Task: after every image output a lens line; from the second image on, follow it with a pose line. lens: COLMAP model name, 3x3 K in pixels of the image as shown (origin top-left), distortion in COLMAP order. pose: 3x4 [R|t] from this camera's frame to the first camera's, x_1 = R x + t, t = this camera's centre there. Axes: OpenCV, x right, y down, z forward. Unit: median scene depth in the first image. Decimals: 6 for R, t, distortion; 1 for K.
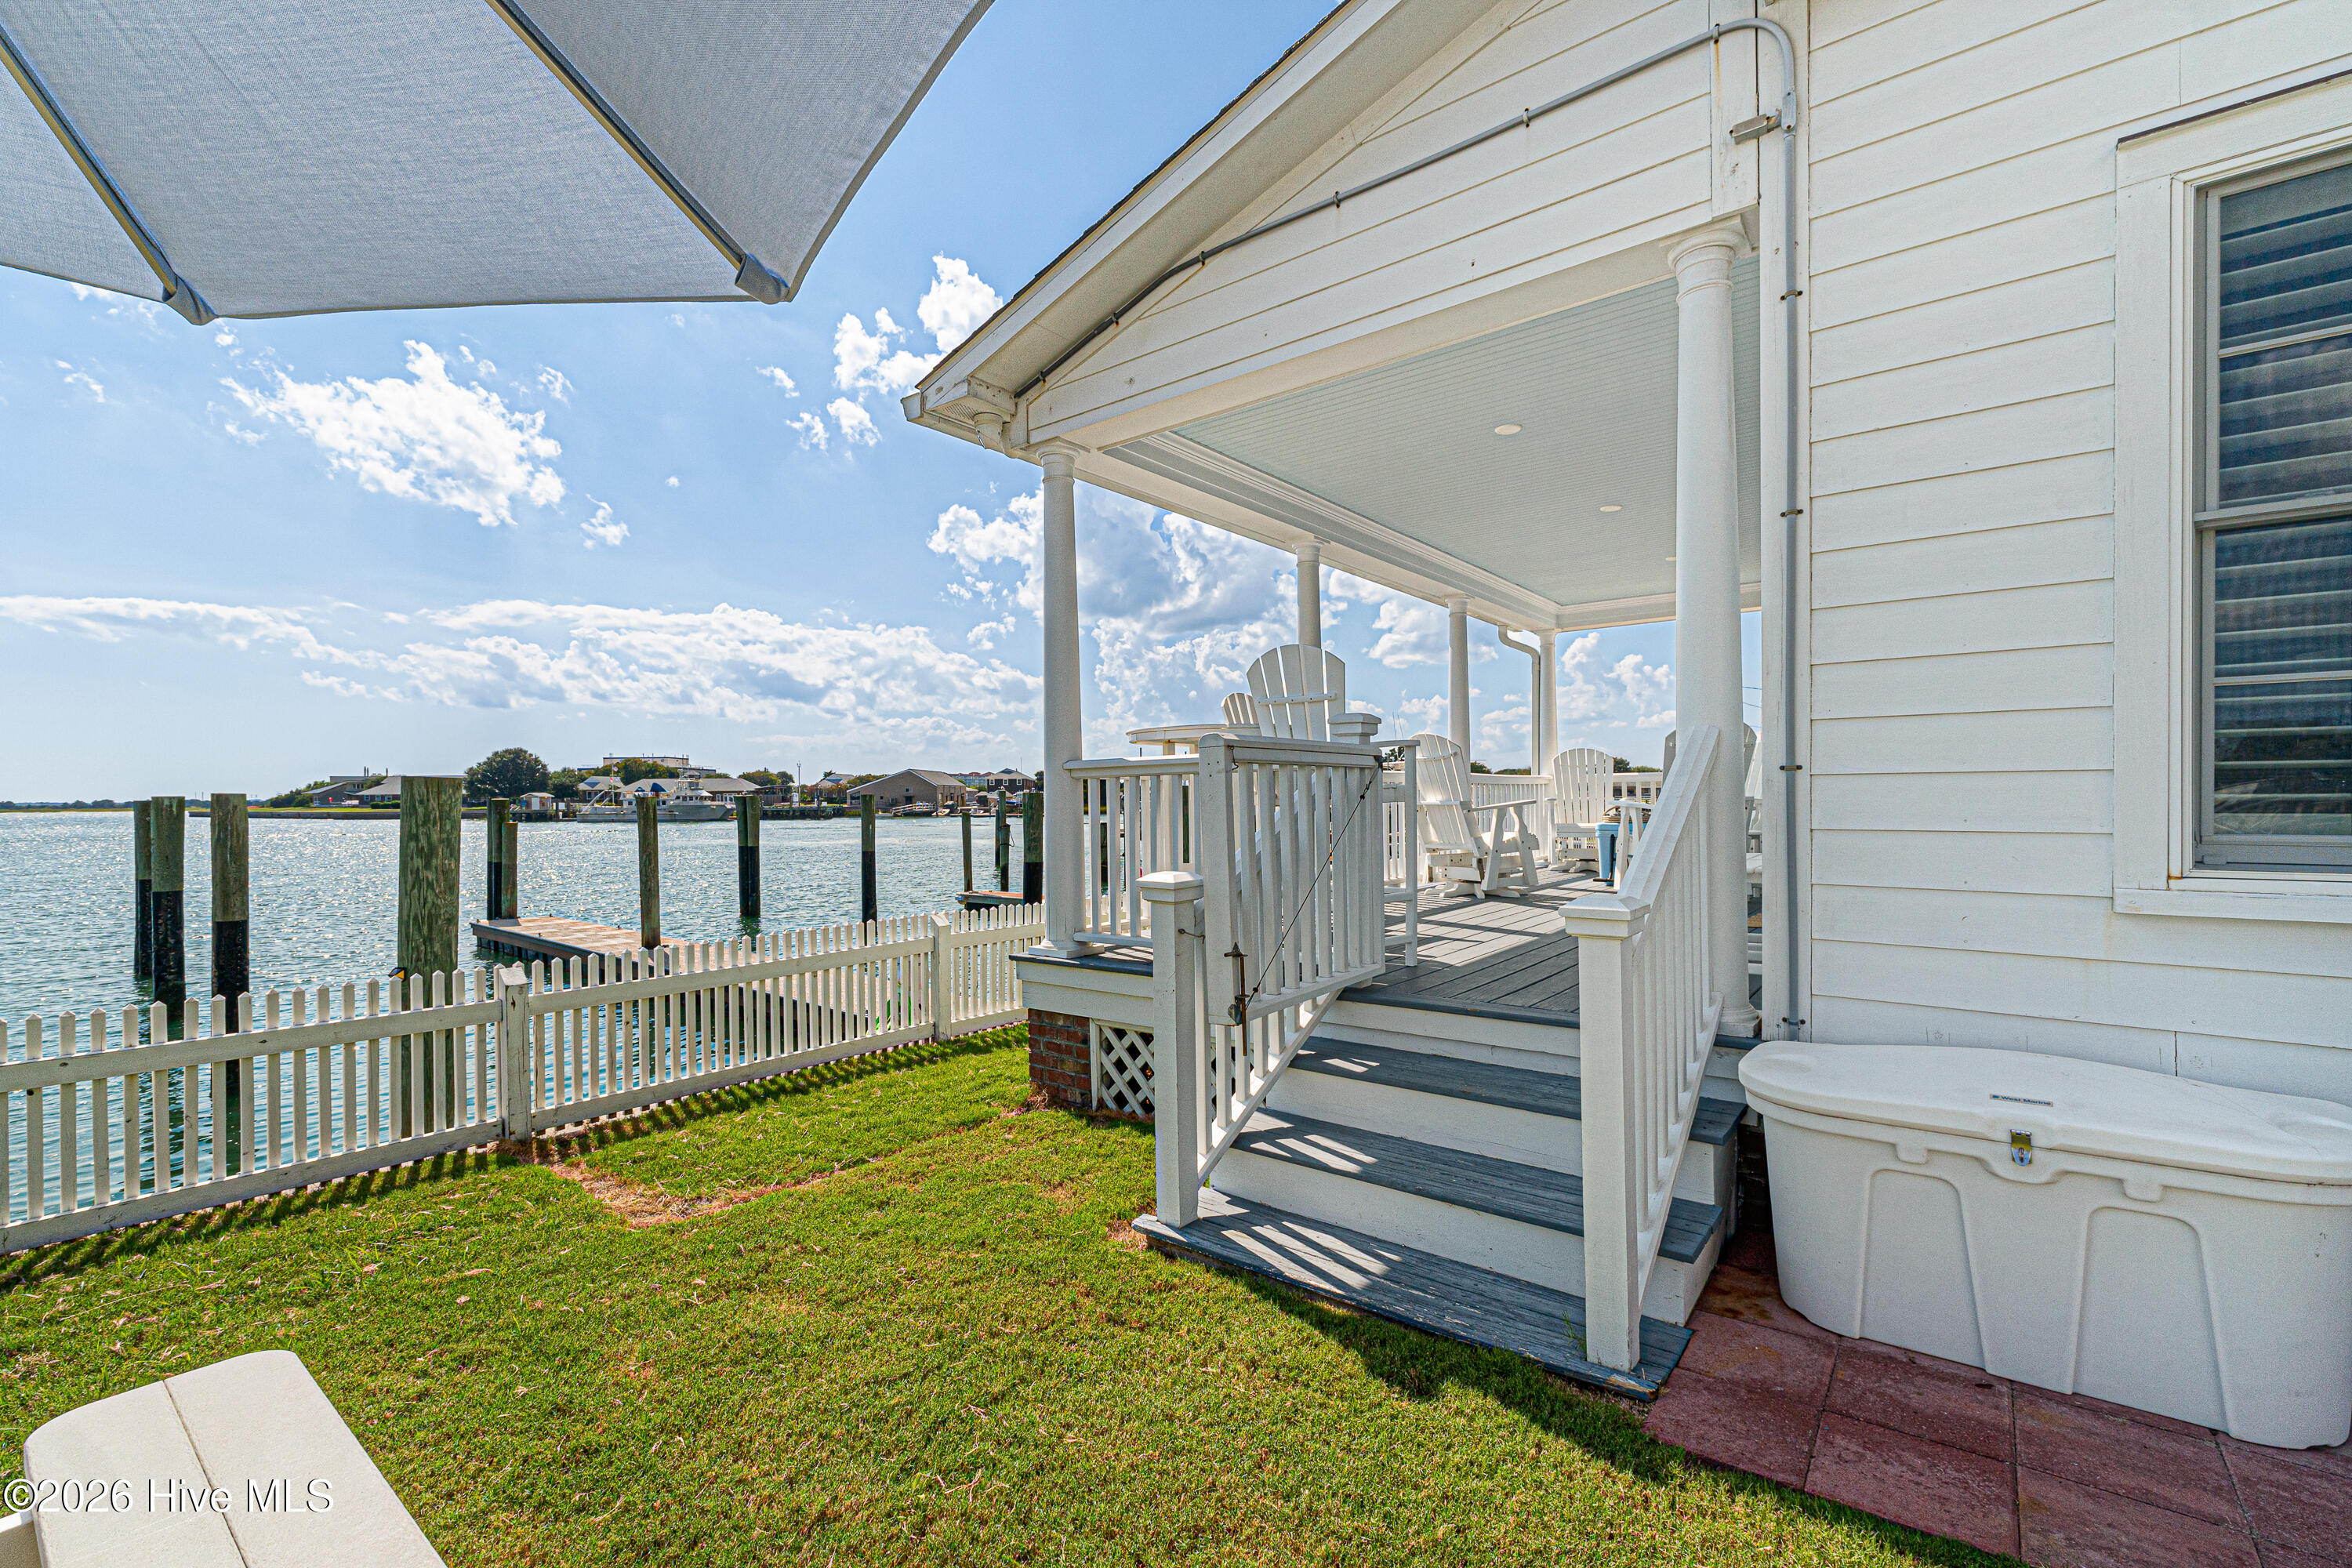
lens RADIAL K [[986.9, 0, 1178.2], [0, 986.9, 804.1], [0, 0, 1]] dist [0.006385, 0.000759]
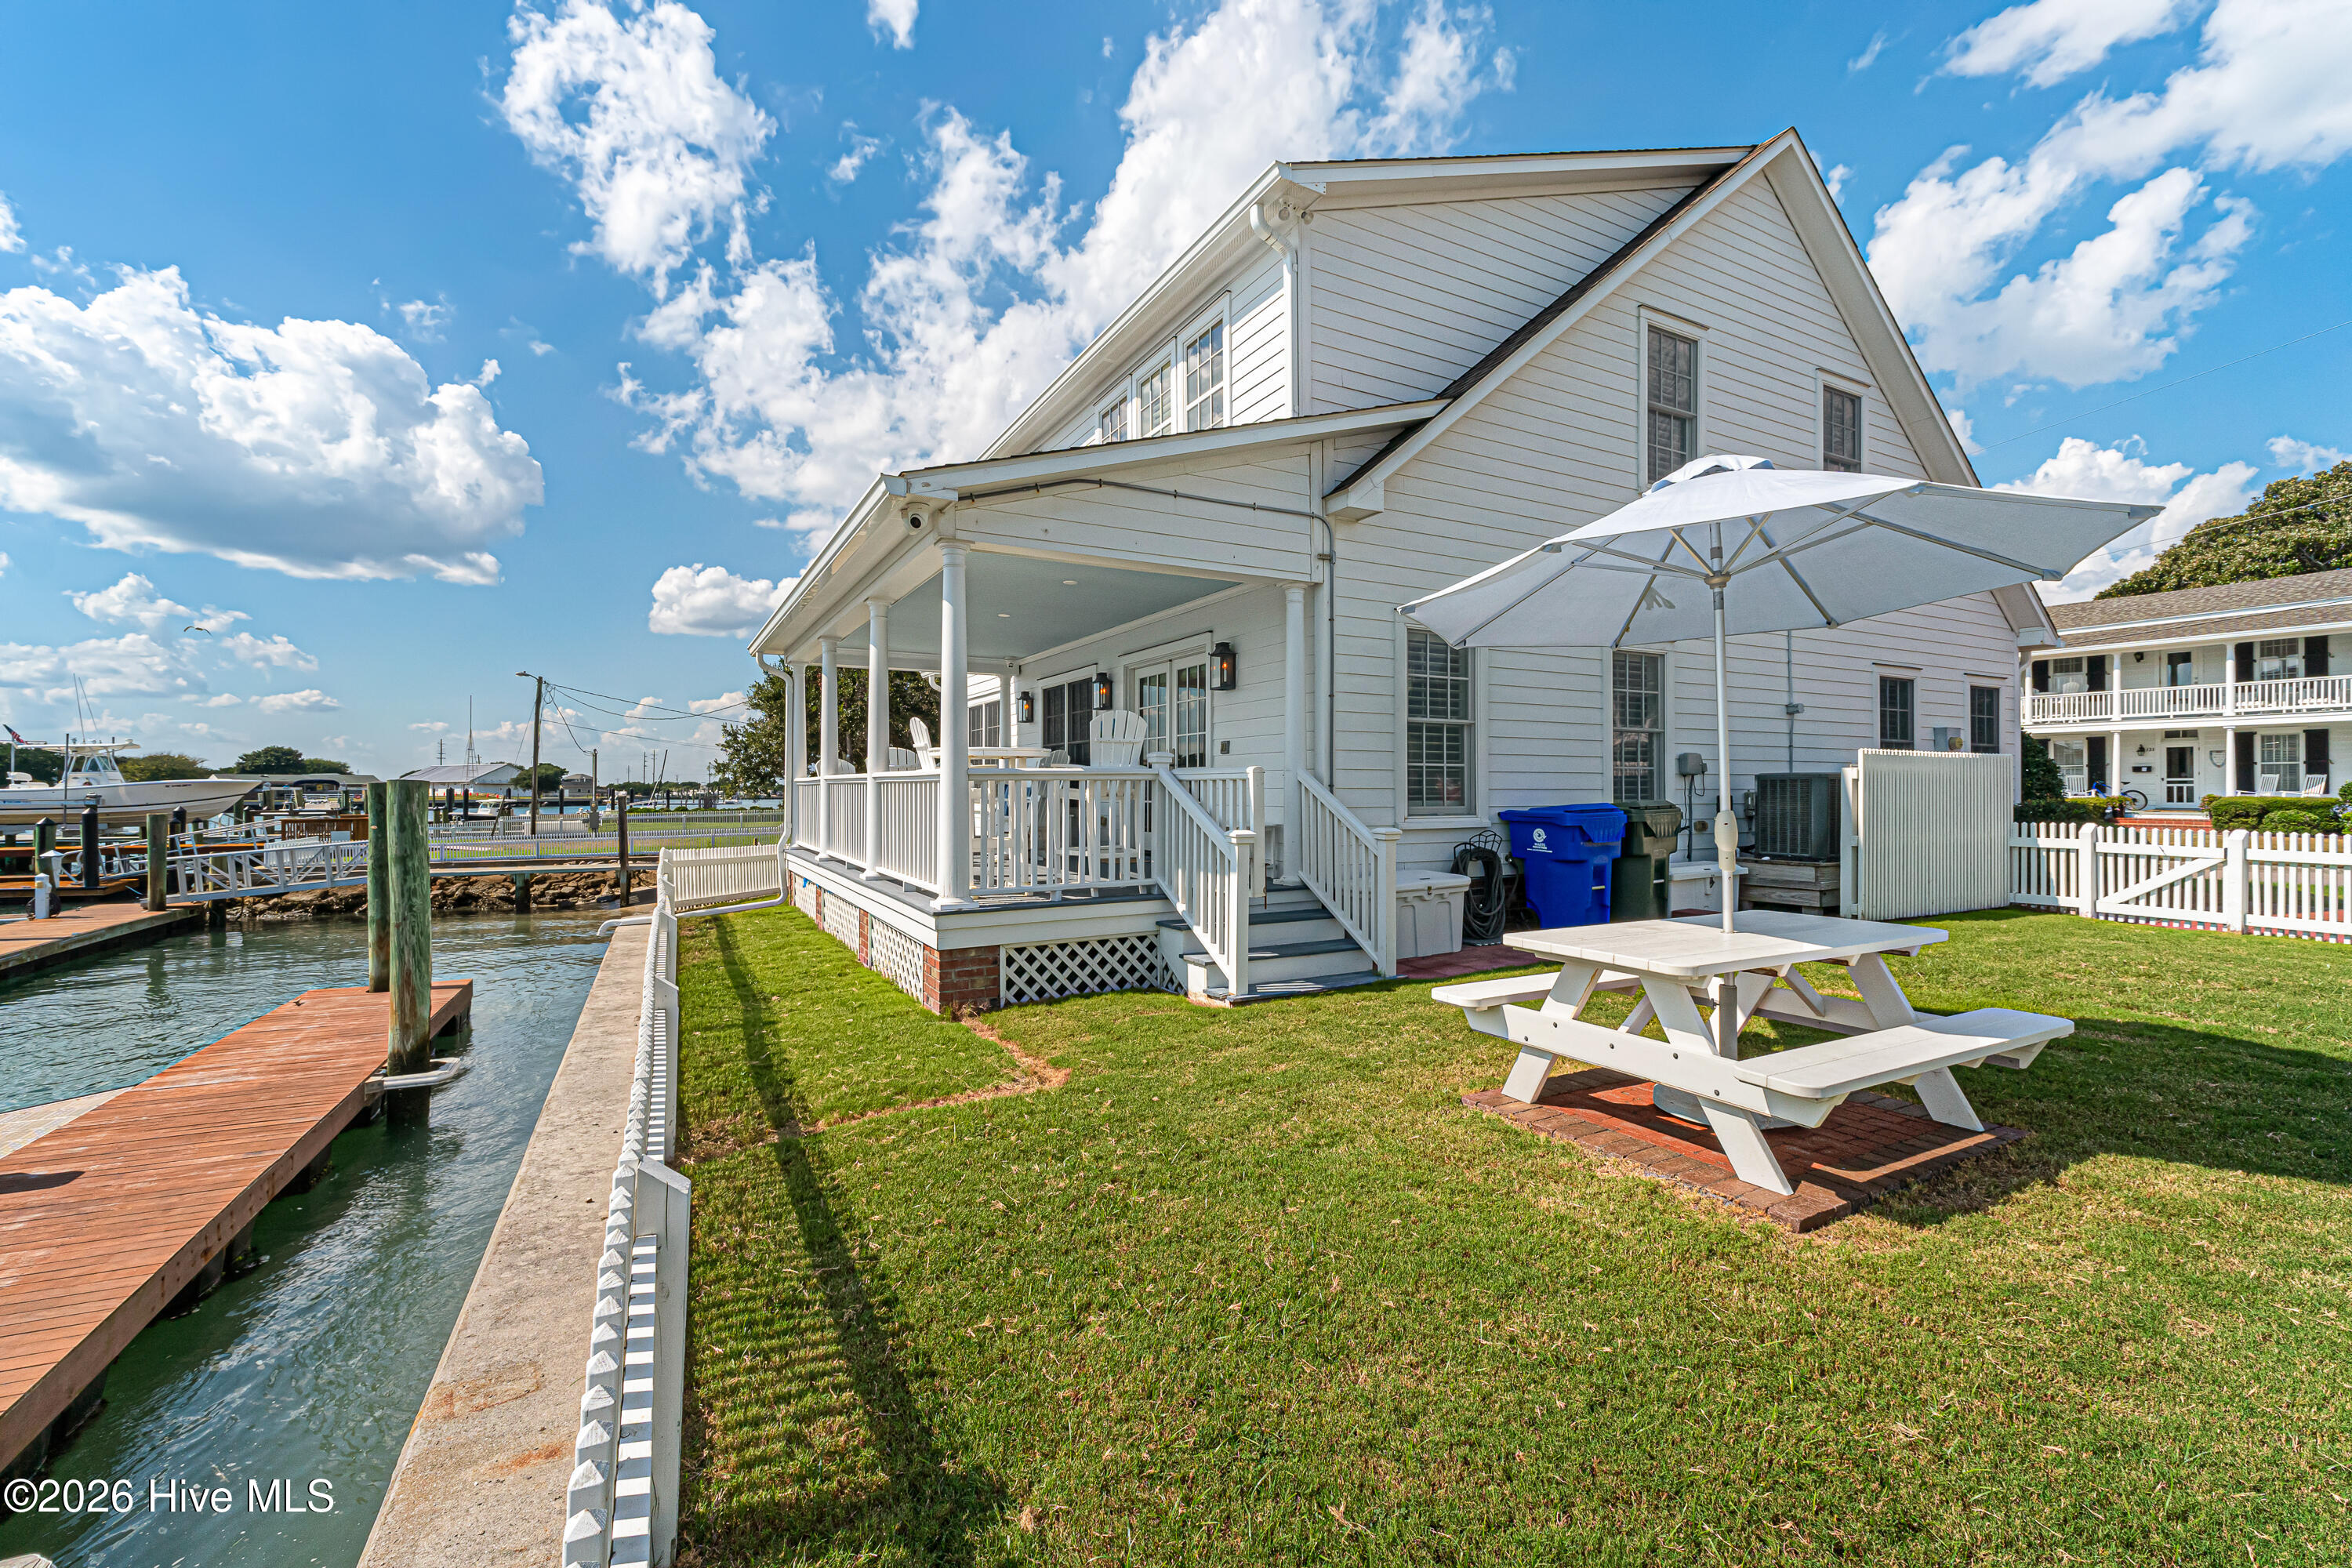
lens RADIAL K [[986.9, 0, 1164.0], [0, 986.9, 774.7], [0, 0, 1]] dist [0.006385, 0.000759]
pose [[0.401663, 0.024590, 0.915457, -0.592874], [0.003111, 0.999597, -0.028215, 0.003283], [-0.915782, 0.014181, 0.401425, 0.083213]]
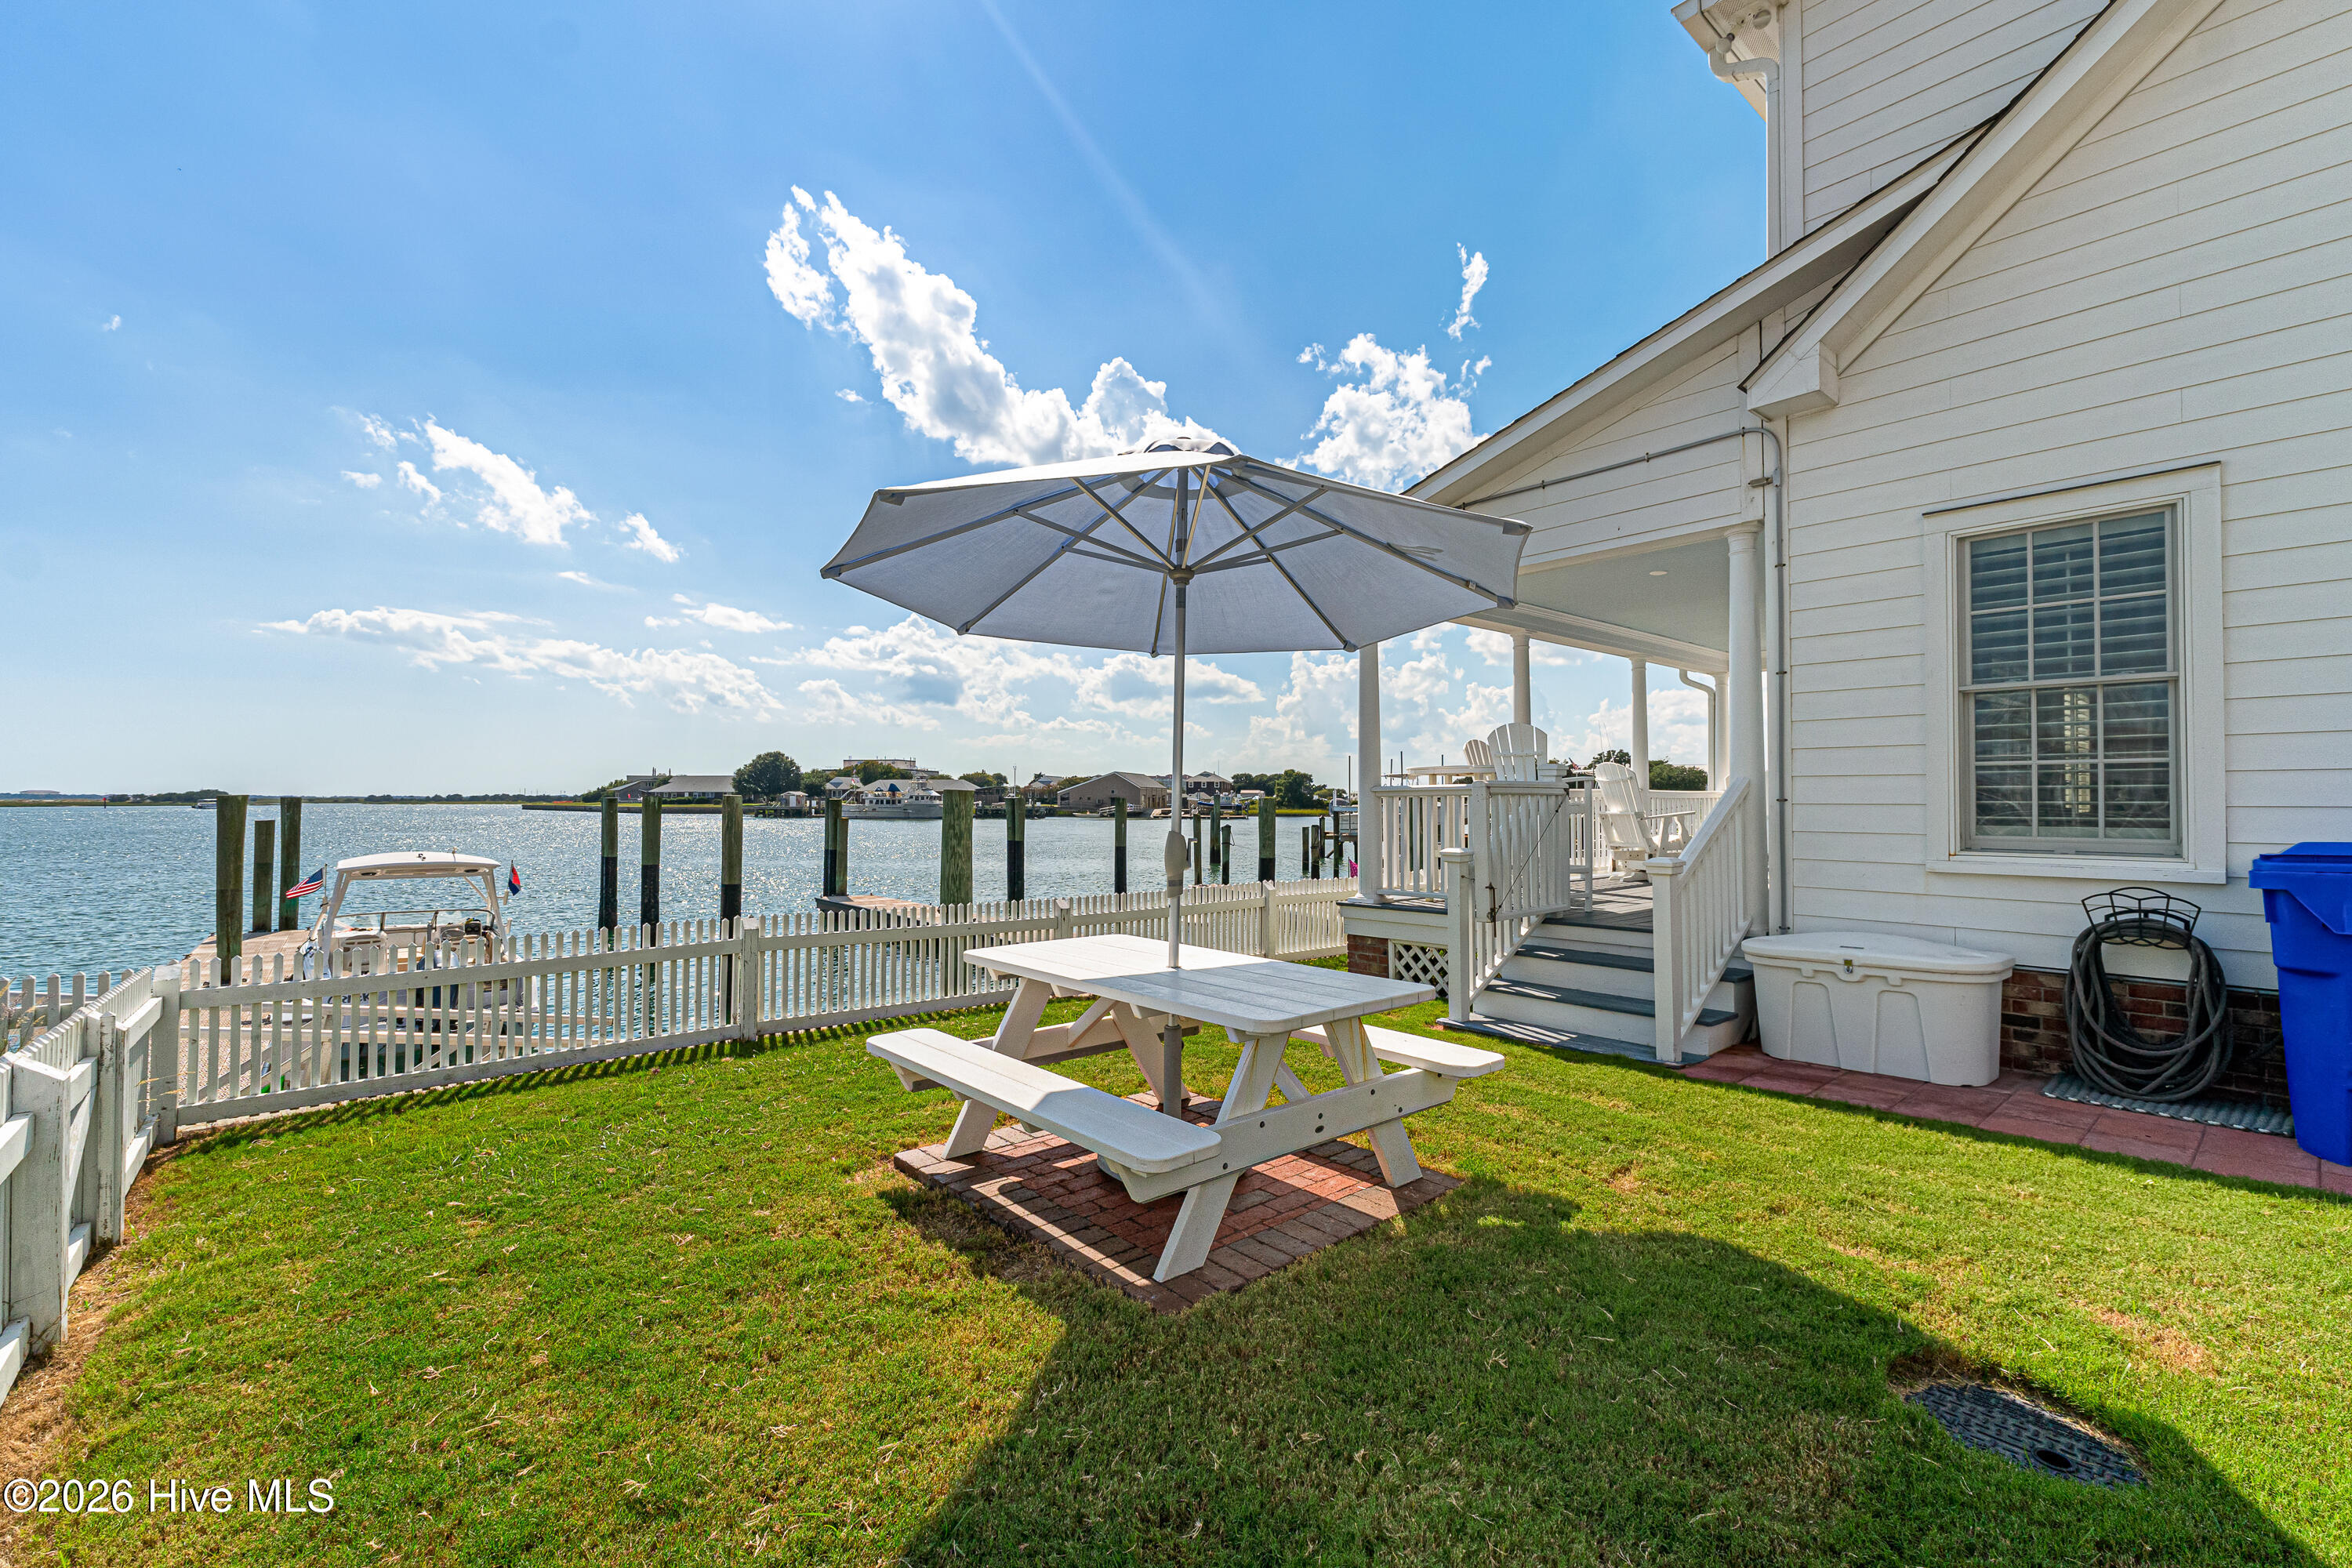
lens RADIAL K [[986.9, 0, 1181.2], [0, 986.9, 781.8], [0, 0, 1]] dist [0.006385, 0.000759]
pose [[0.981347, 0.006589, -0.192133, -0.050991], [-0.011519, 0.999632, -0.024553, -0.002991], [0.191900, 0.026308, 0.981062, -0.326980]]
